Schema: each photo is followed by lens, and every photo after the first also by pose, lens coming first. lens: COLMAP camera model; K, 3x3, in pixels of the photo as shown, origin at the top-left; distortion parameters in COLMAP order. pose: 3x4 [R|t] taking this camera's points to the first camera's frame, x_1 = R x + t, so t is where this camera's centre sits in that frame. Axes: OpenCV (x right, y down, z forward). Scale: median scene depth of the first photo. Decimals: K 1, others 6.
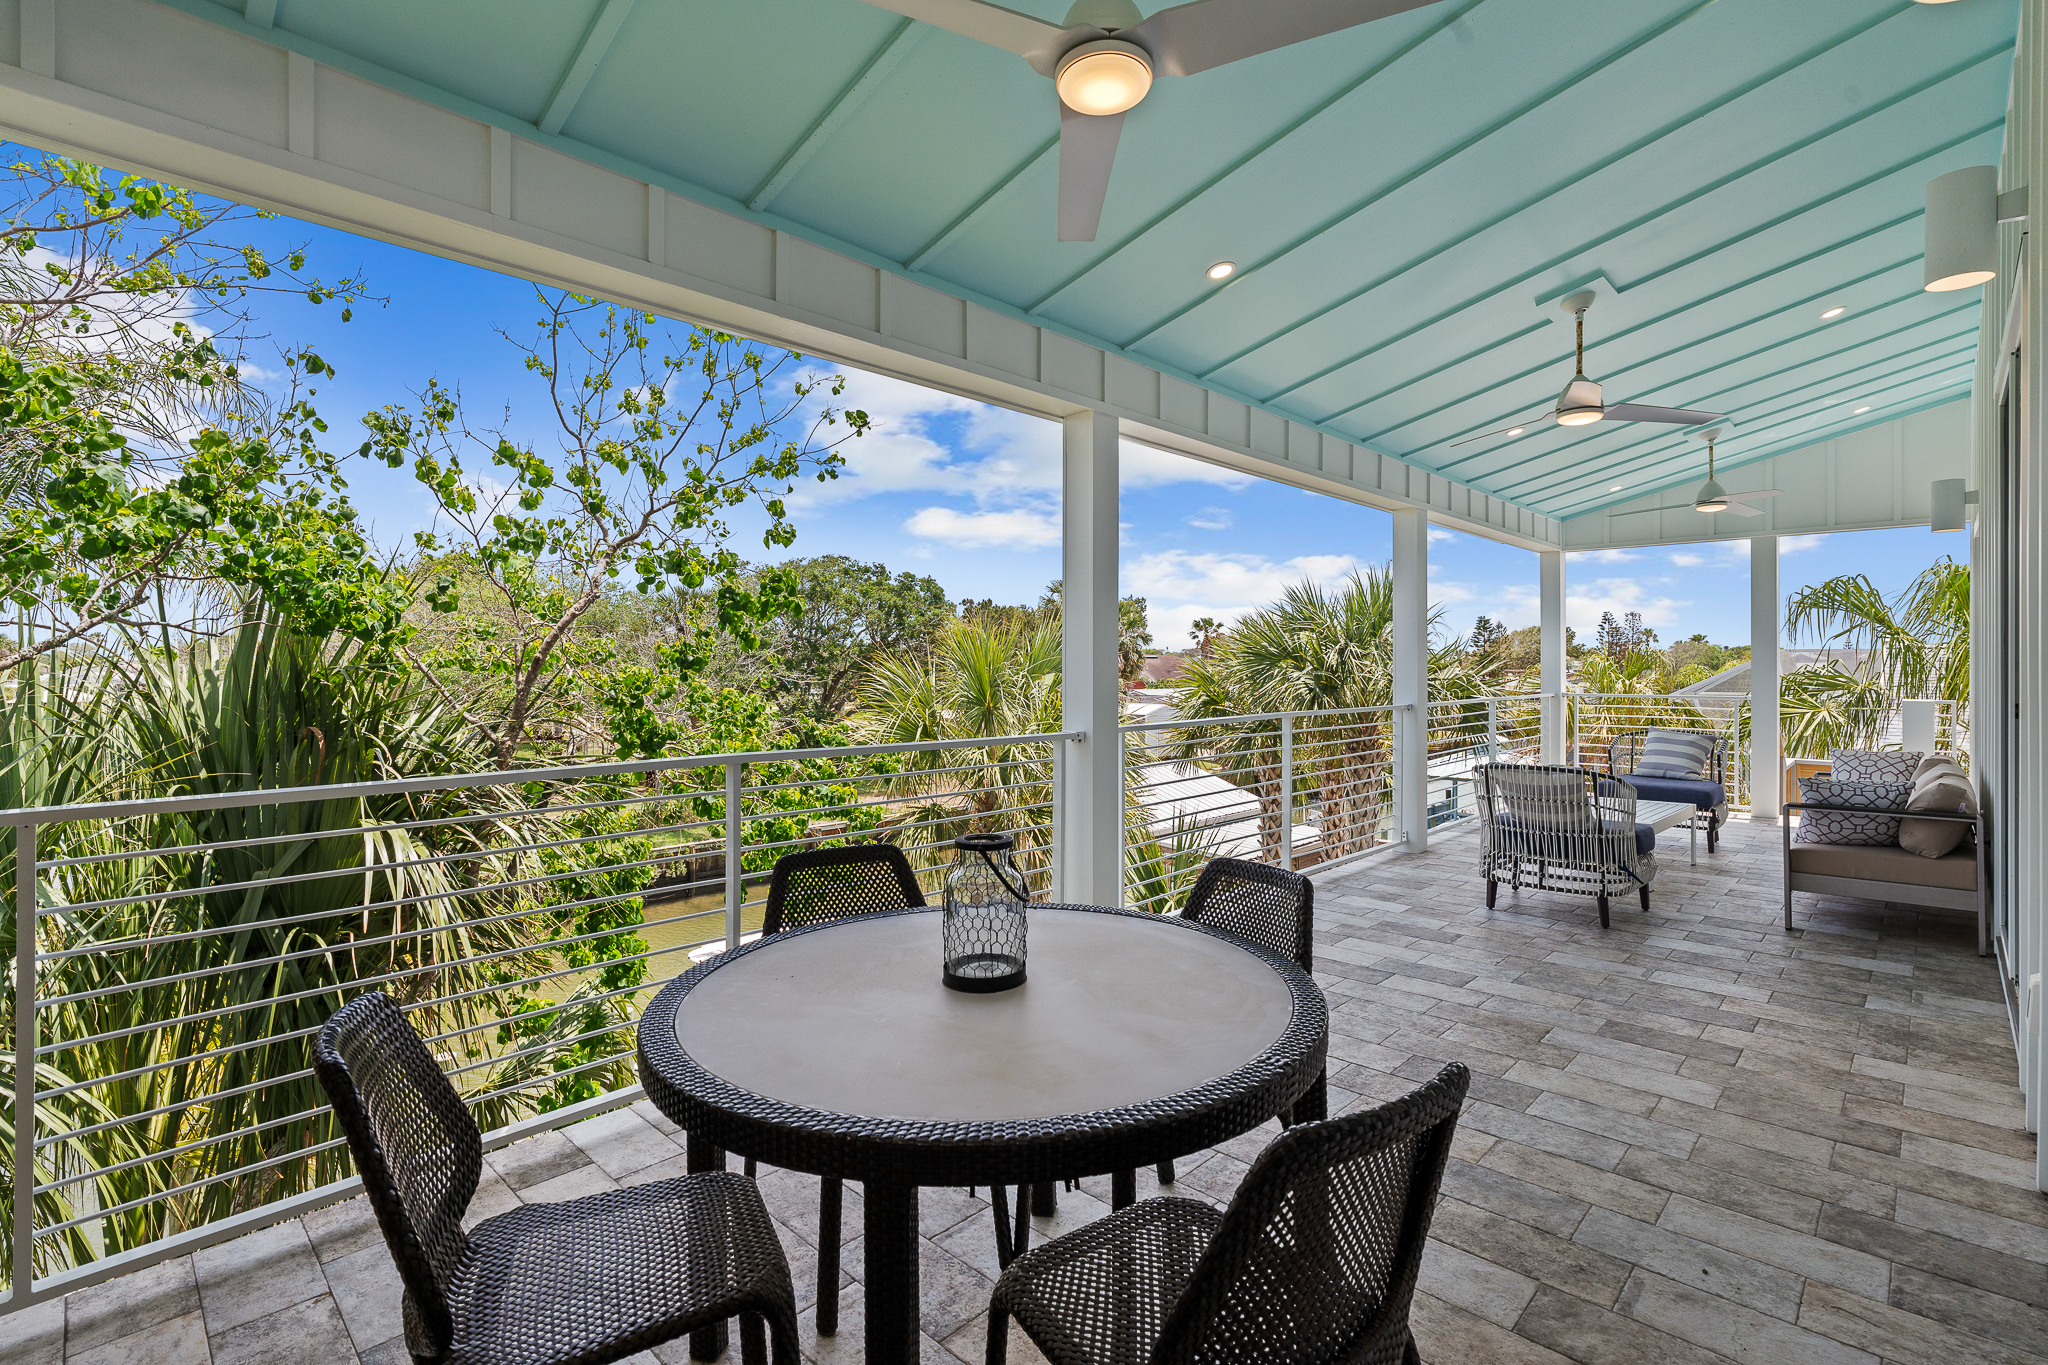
lens RADIAL K [[933.5, 0, 1030.4], [0, 933.5, 675.3], [0, 0, 1]] dist [0.001594, 0.000727]
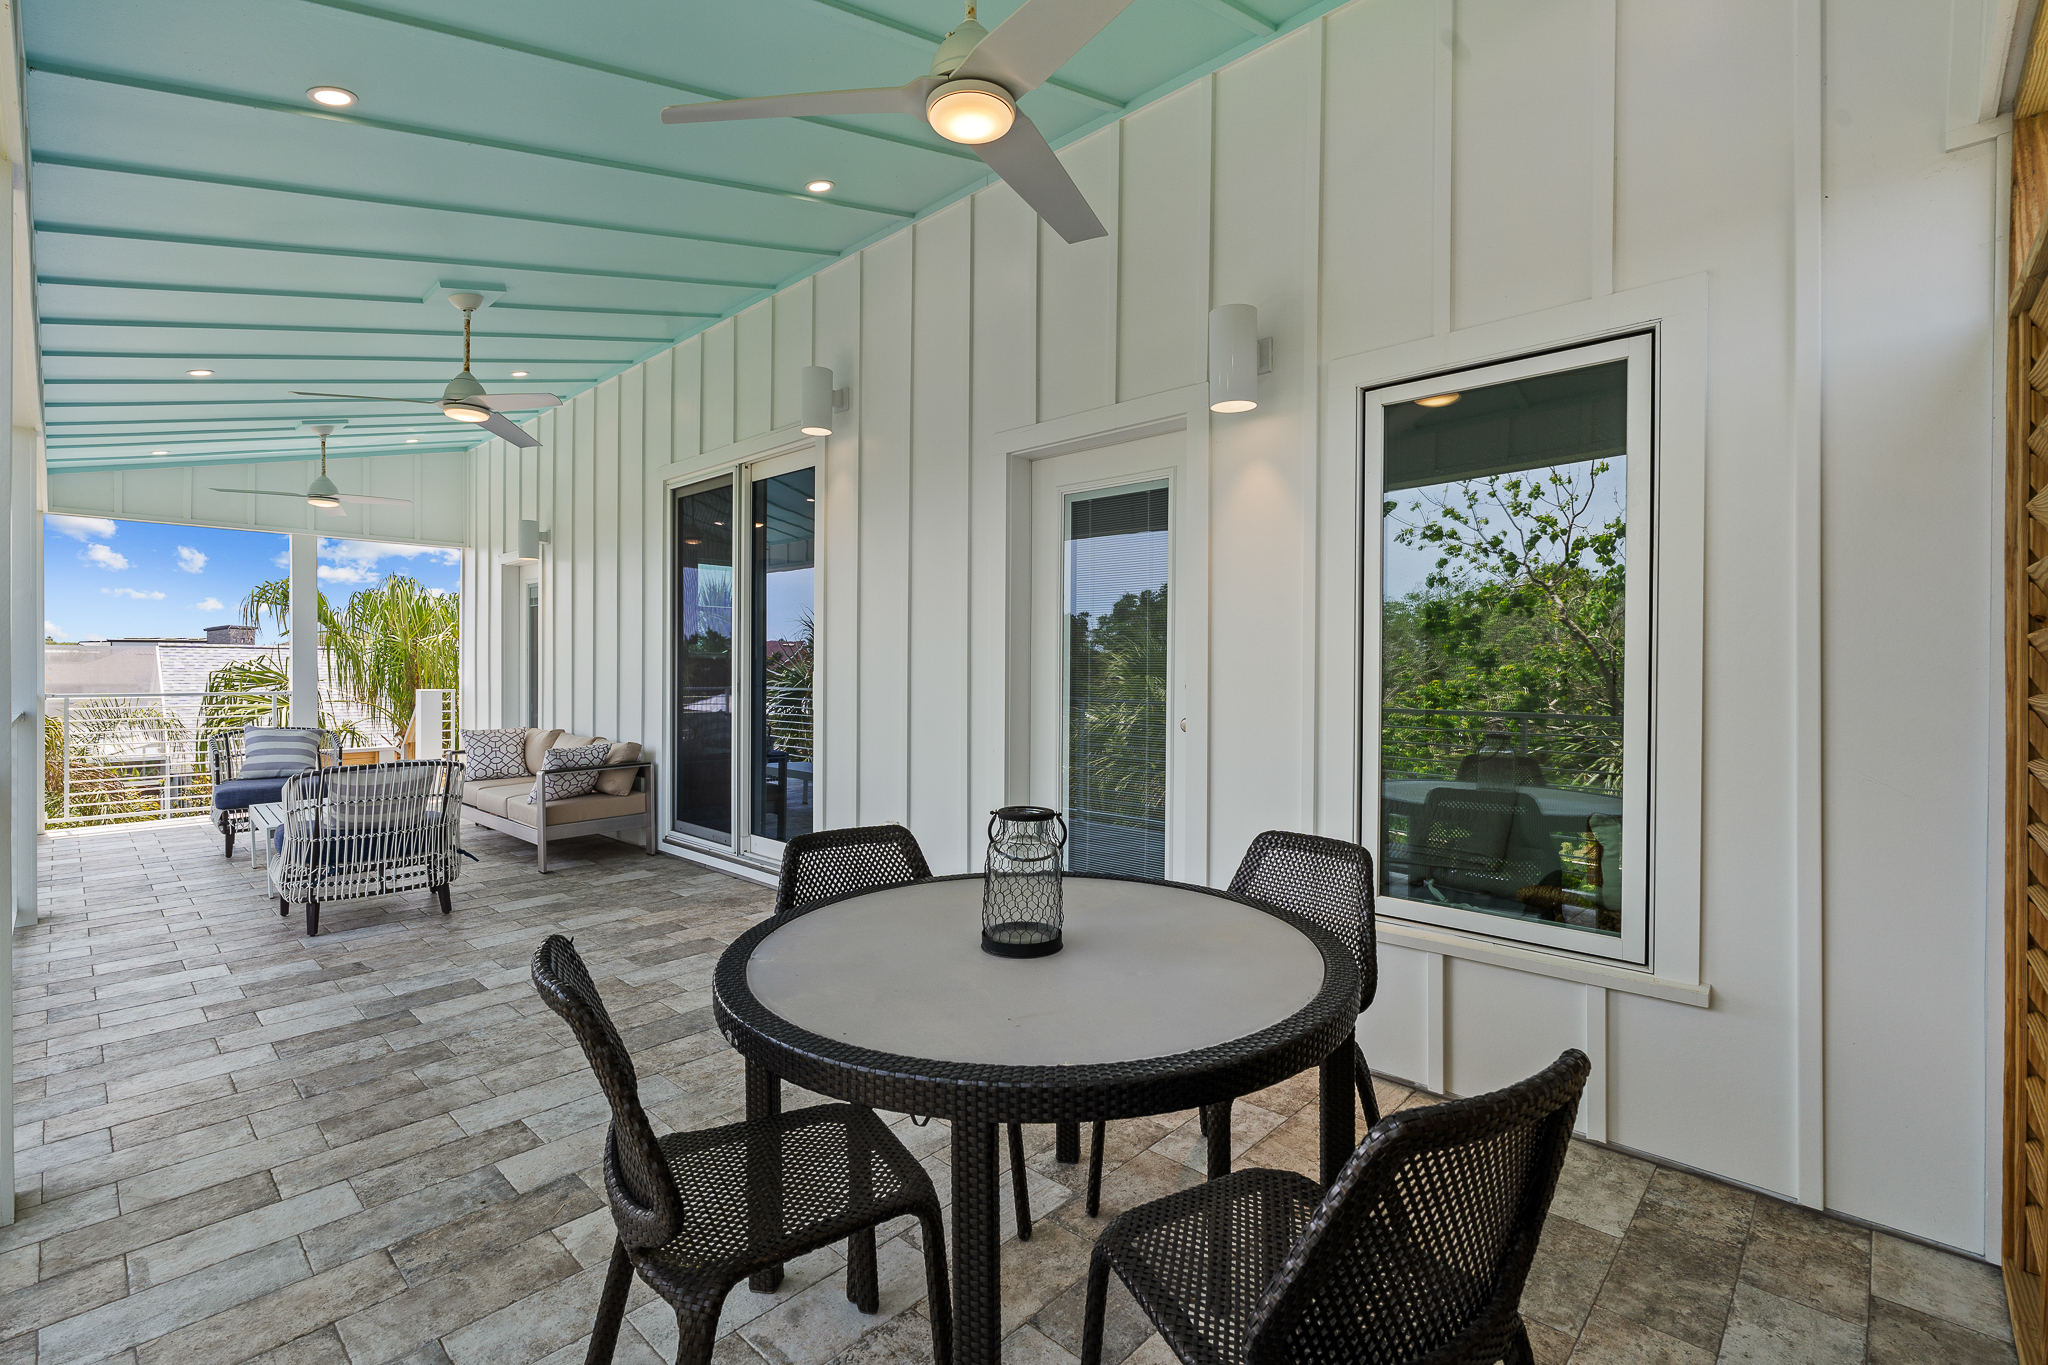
lens RADIAL K [[920.6, 0, 1024.0], [0, 920.6, 682.5], [0, 0, 1]] dist [0.013322, 0.000087]
pose [[-0.006400, -0.015130, 0.999865, -0.436704], [0.005740, 0.999868, 0.015167, 0.005702], [-0.999963, 0.005837, -0.006312, 0.403402]]
